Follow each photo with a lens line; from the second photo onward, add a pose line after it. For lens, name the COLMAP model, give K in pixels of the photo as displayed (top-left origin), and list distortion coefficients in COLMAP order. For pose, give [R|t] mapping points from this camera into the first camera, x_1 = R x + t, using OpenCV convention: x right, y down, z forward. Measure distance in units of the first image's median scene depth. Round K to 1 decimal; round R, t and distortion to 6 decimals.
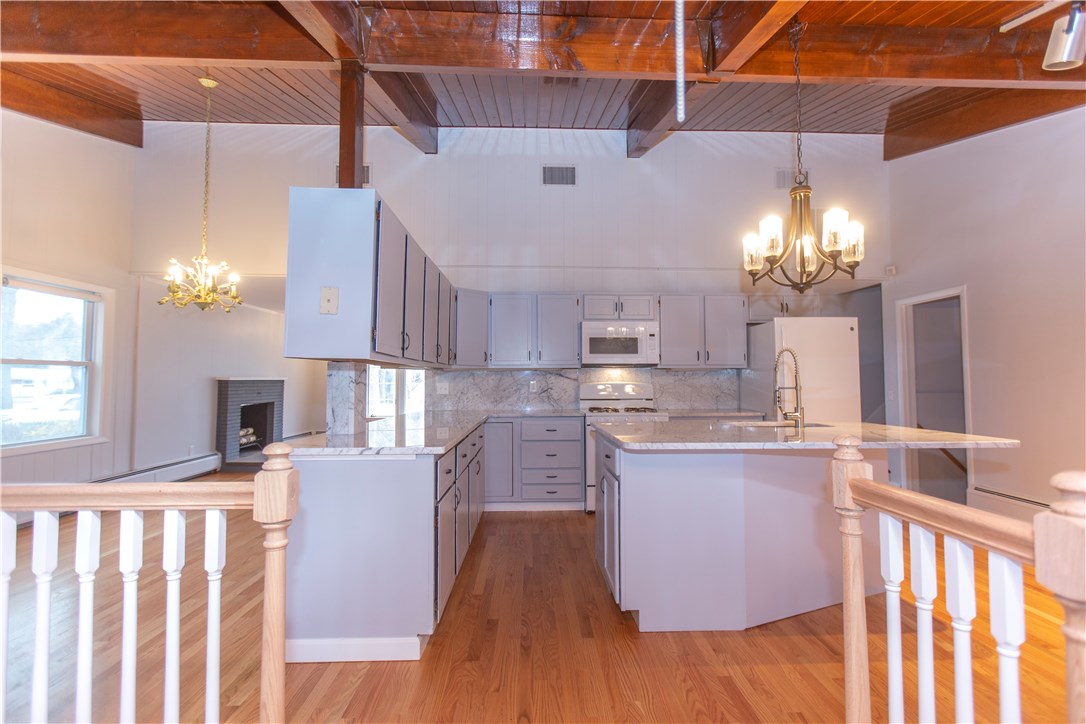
lens RADIAL K [[508.8, 0, 545.6], [0, 508.8, 354.6], [0, 0, 1]] dist [-0.002433, -0.000369]
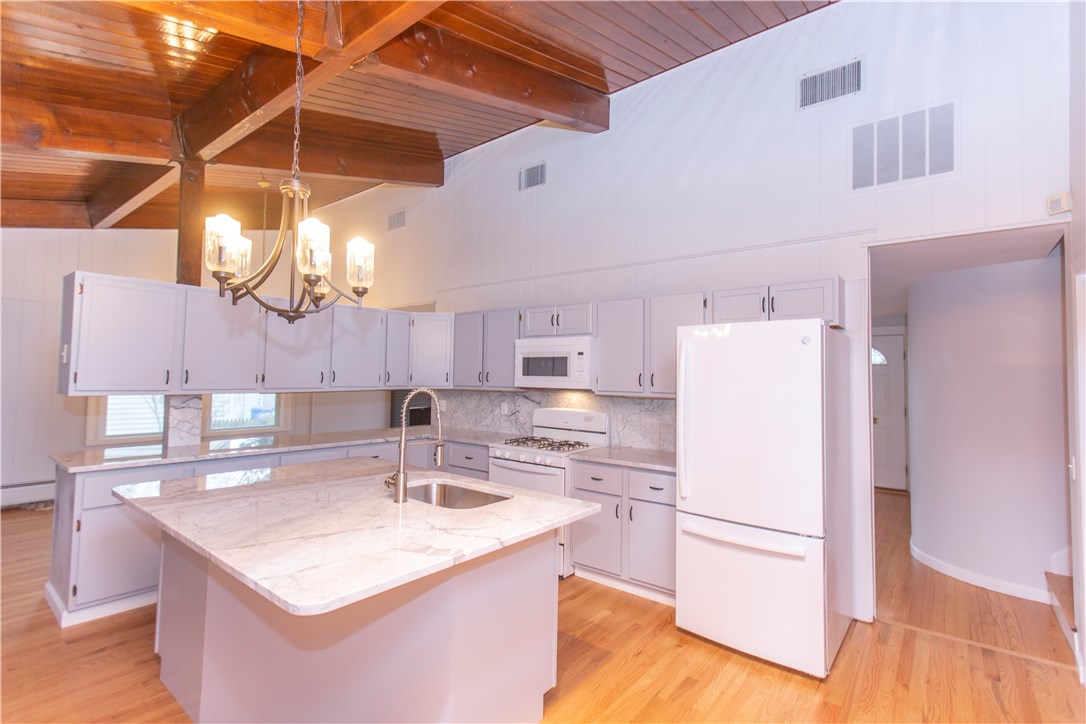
lens RADIAL K [[519.6, 0, 543.6], [0, 519.6, 356.2], [0, 0, 1]] dist [0.002651, 0.000259]
pose [[0.752823, -0.012743, -0.658100, 0.695779], [0.011625, 0.999914, -0.006063, -0.029076], [0.658121, -0.003086, 0.752906, 0.330042]]
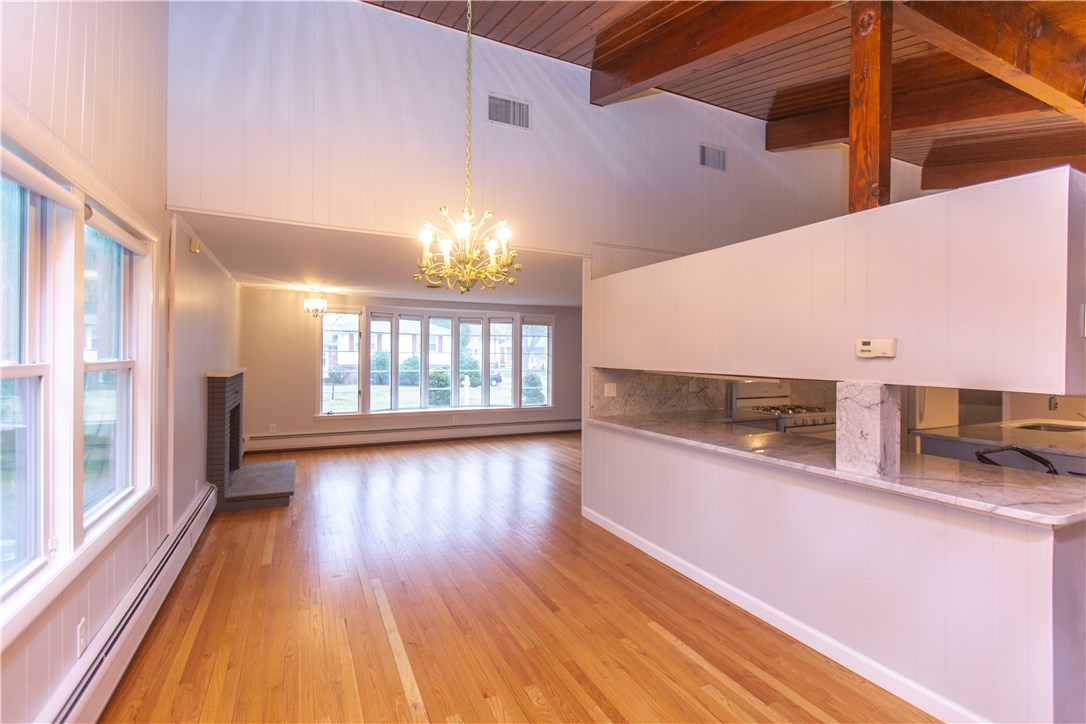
lens RADIAL K [[508.8, 0, 545.6], [0, 508.8, 354.6], [0, 0, 1]] dist [-0.002433, -0.000369]
pose [[0.912367, 0.006197, 0.409327, -0.668941], [-0.021373, 0.999243, 0.032512, -0.018256], [-0.408815, -0.038411, 0.911808, 0.280230]]
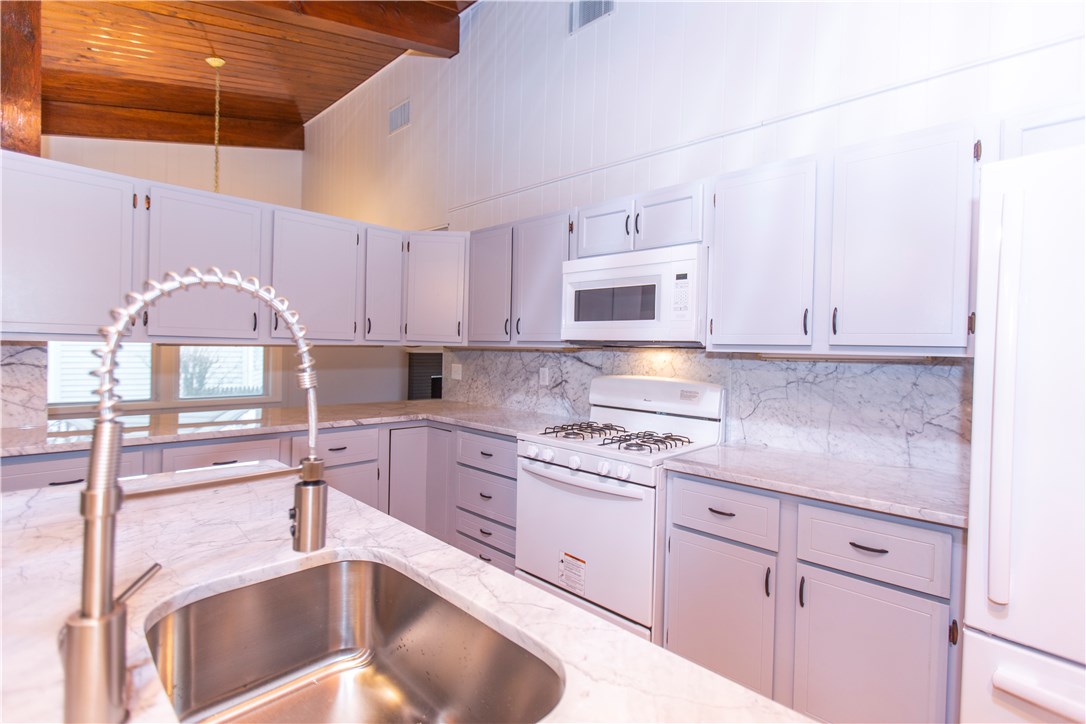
lens RADIAL K [[508.8, 0, 545.6], [0, 508.8, 354.6], [0, 0, 1]] dist [-0.002433, -0.000369]
pose [[0.698599, 0.026521, -0.715022, 0.435977], [0.003935, 0.999155, 0.040905, 0.011288], [0.715503, -0.031390, 0.697905, 0.589814]]
